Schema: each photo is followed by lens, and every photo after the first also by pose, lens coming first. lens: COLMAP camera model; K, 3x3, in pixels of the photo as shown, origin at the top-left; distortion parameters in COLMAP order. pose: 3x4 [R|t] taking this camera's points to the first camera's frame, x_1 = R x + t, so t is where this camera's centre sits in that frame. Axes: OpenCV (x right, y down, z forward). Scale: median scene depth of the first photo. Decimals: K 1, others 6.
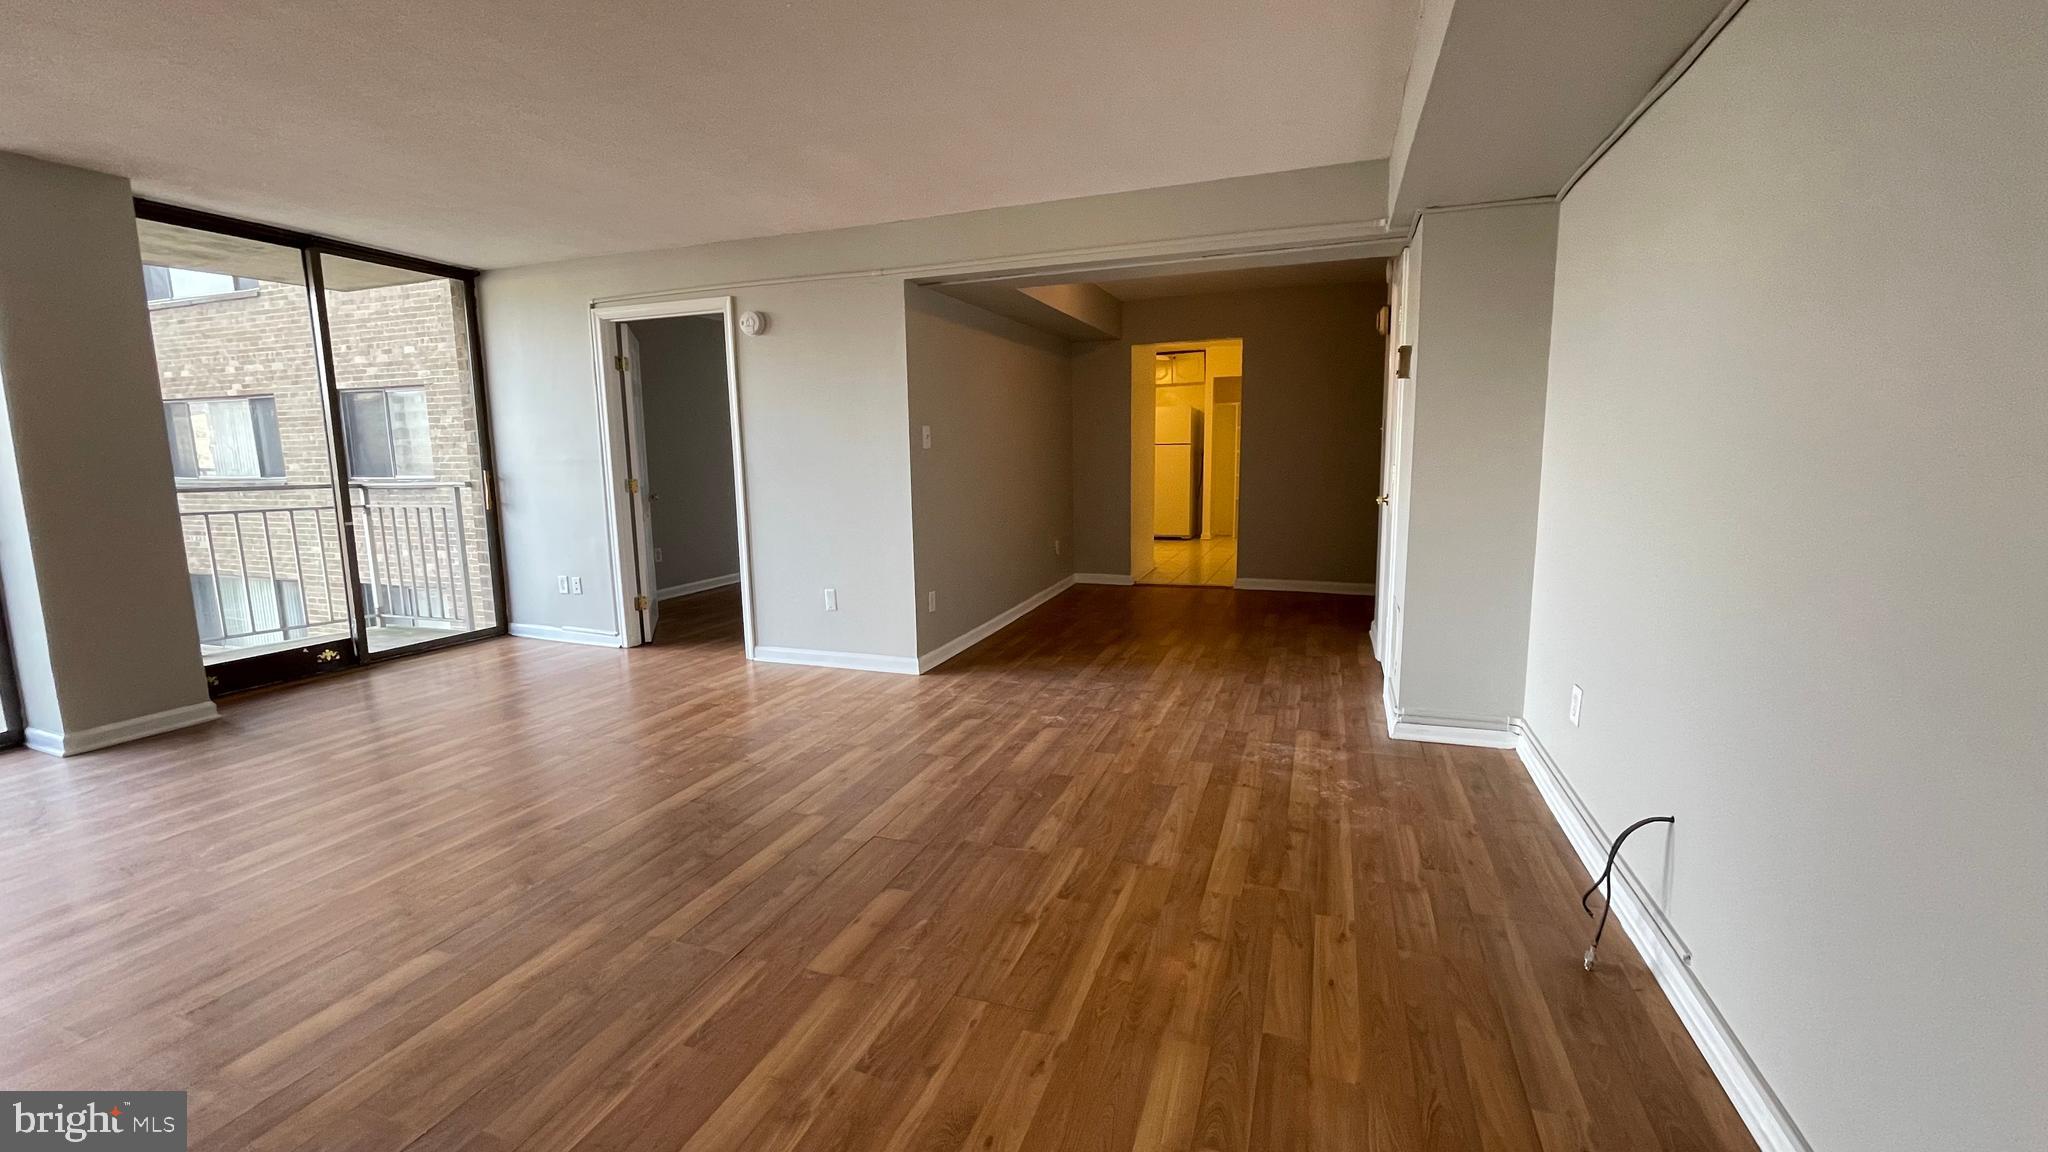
lens RADIAL K [[828.1, 0, 1021.2], [0, 828.1, 563.8], [0, 0, 1]] dist [-0.002223, -0.000044]
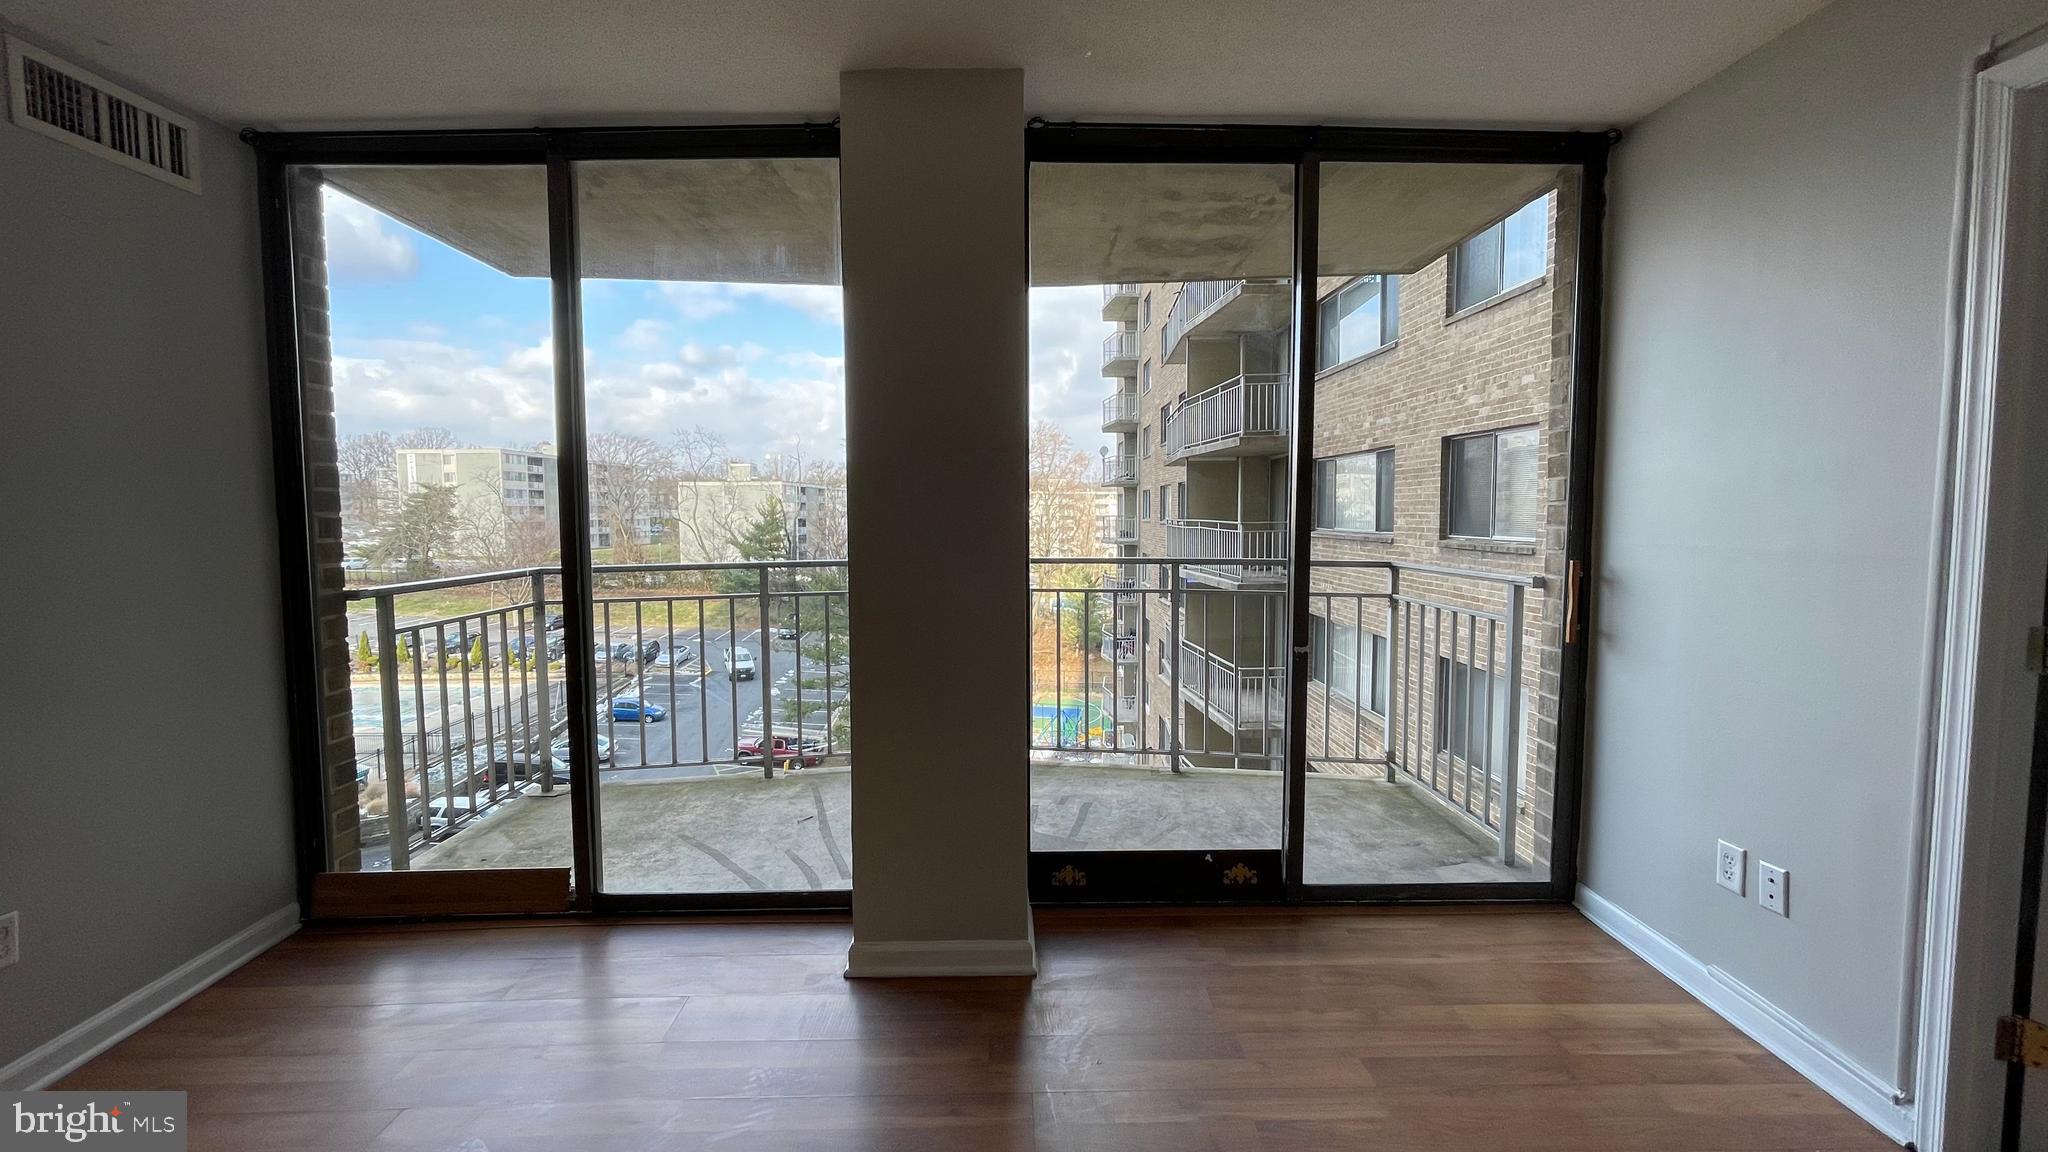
lens RADIAL K [[828.1, 0, 1021.2], [0, 828.1, 563.8], [0, 0, 1]] dist [-0.002223, -0.000044]
pose [[0.364422, 0.074098, -0.928281, -0.454908], [-0.129106, 0.991223, 0.028438, -0.117510], [0.922241, 0.109483, 0.370790, 0.750353]]
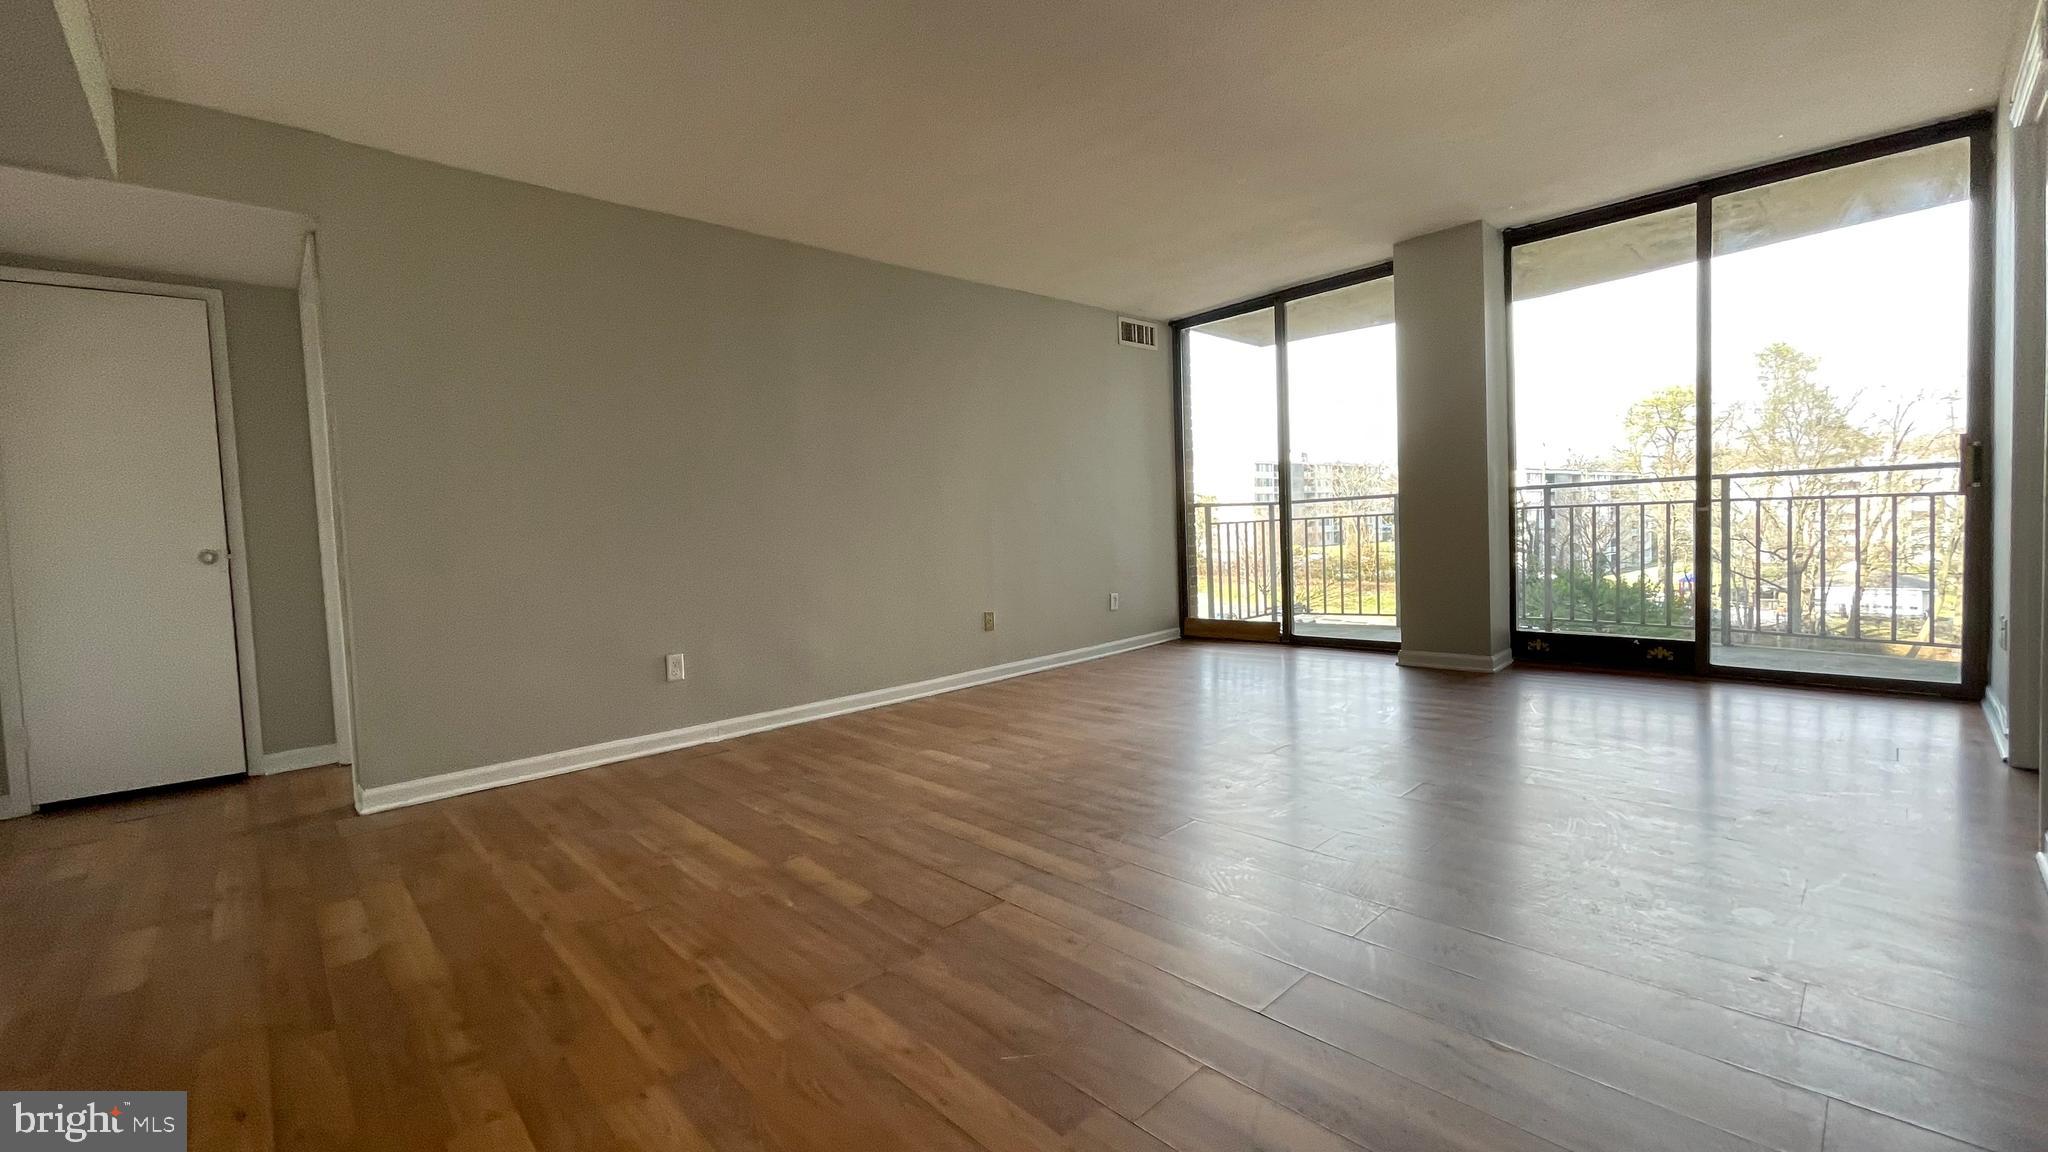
lens RADIAL K [[828.1, 0, 1021.2], [0, 828.1, 563.8], [0, 0, 1]] dist [-0.002223, -0.000044]
pose [[-0.442783, 0.074514, -0.893527, 0.330894], [-0.075748, 0.989870, 0.120085, -0.051008], [0.893423, 0.120855, -0.432653, 0.903847]]
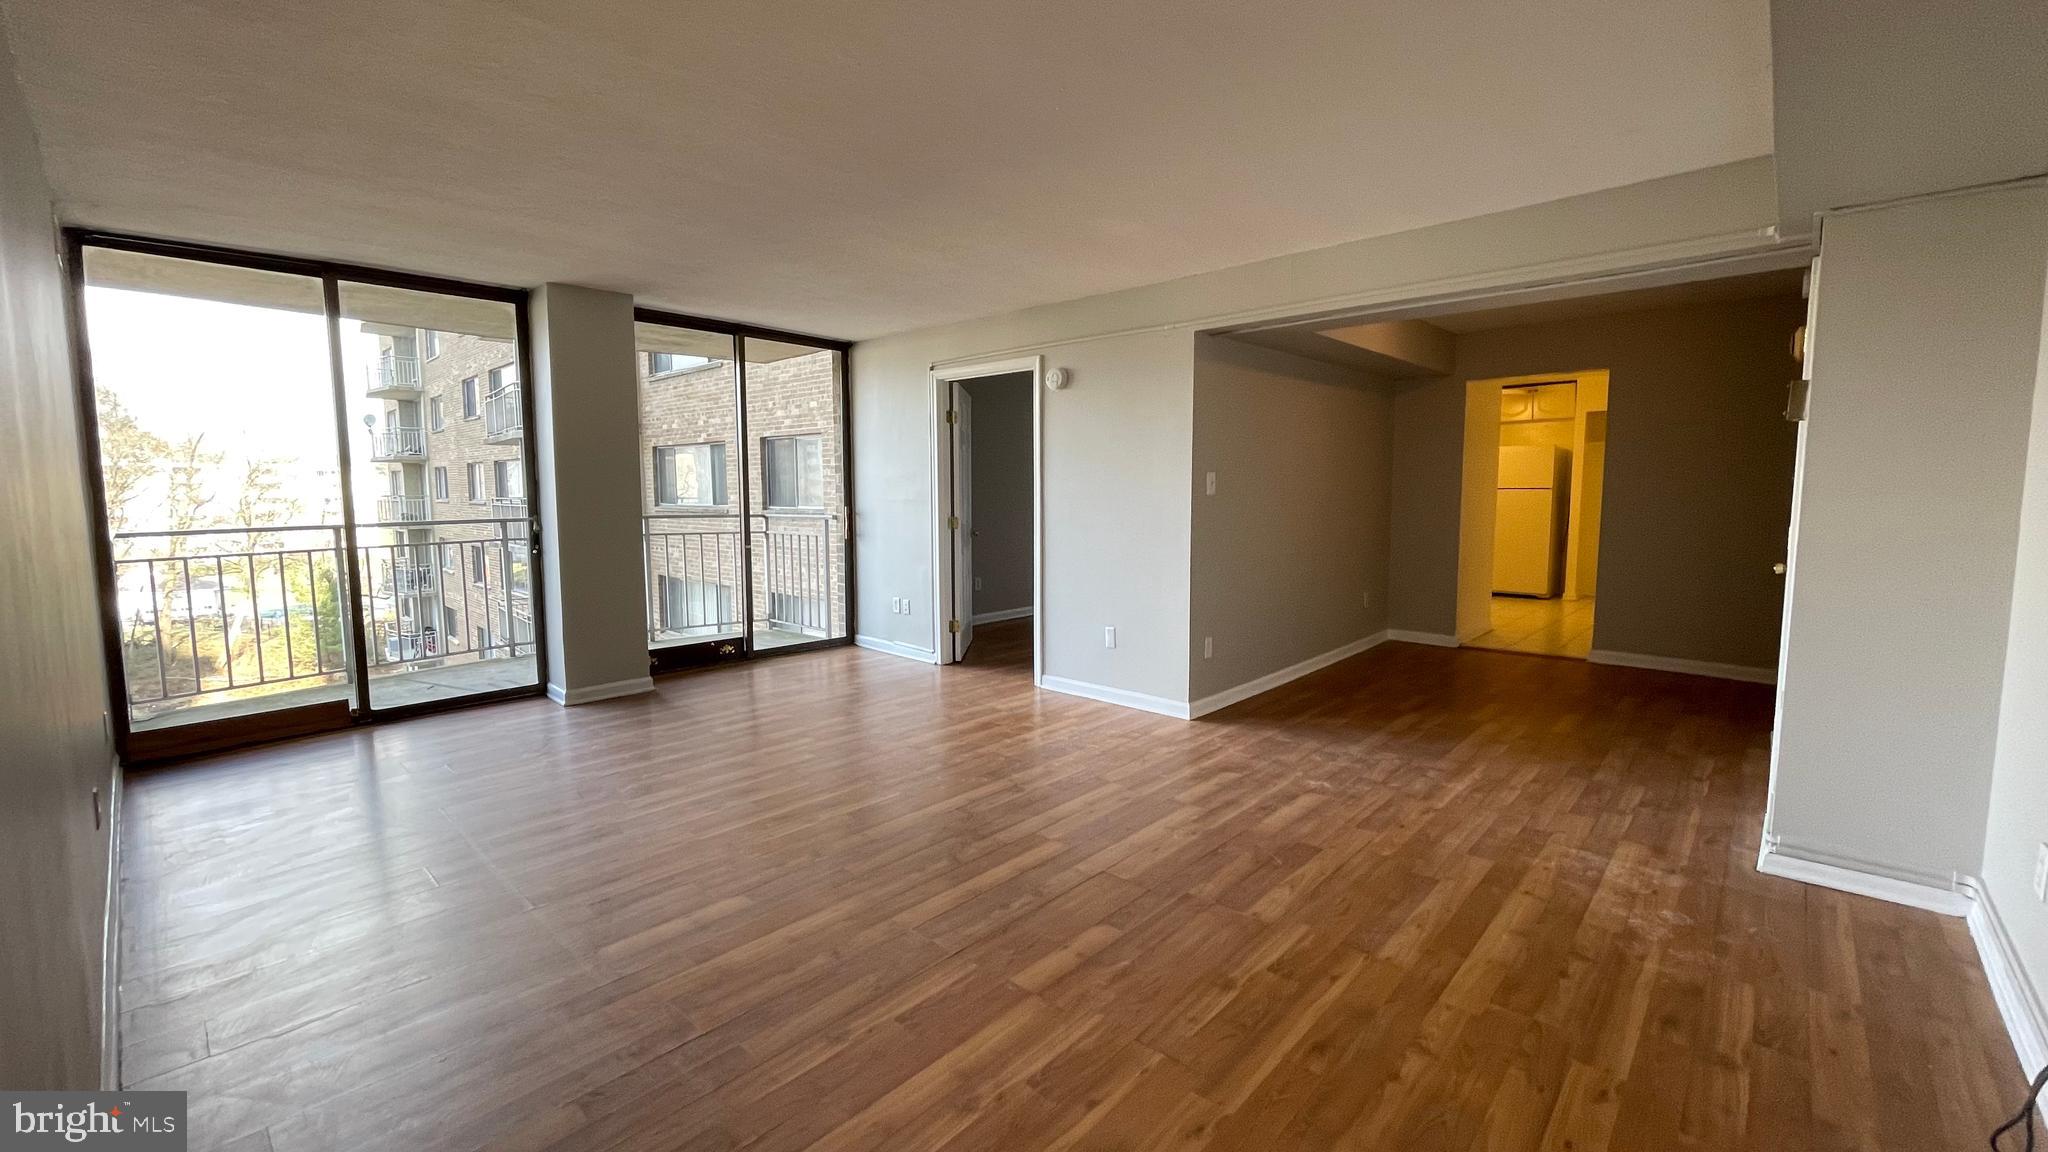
lens RADIAL K [[828.1, 0, 1021.2], [0, 828.1, 563.8], [0, 0, 1]] dist [-0.002223, -0.000044]
pose [[0.922222, 0.046913, -0.383805, 0.075303], [-0.063444, 0.997519, -0.030519, -0.012632], [0.381421, 0.052495, 0.922910, -0.014300]]
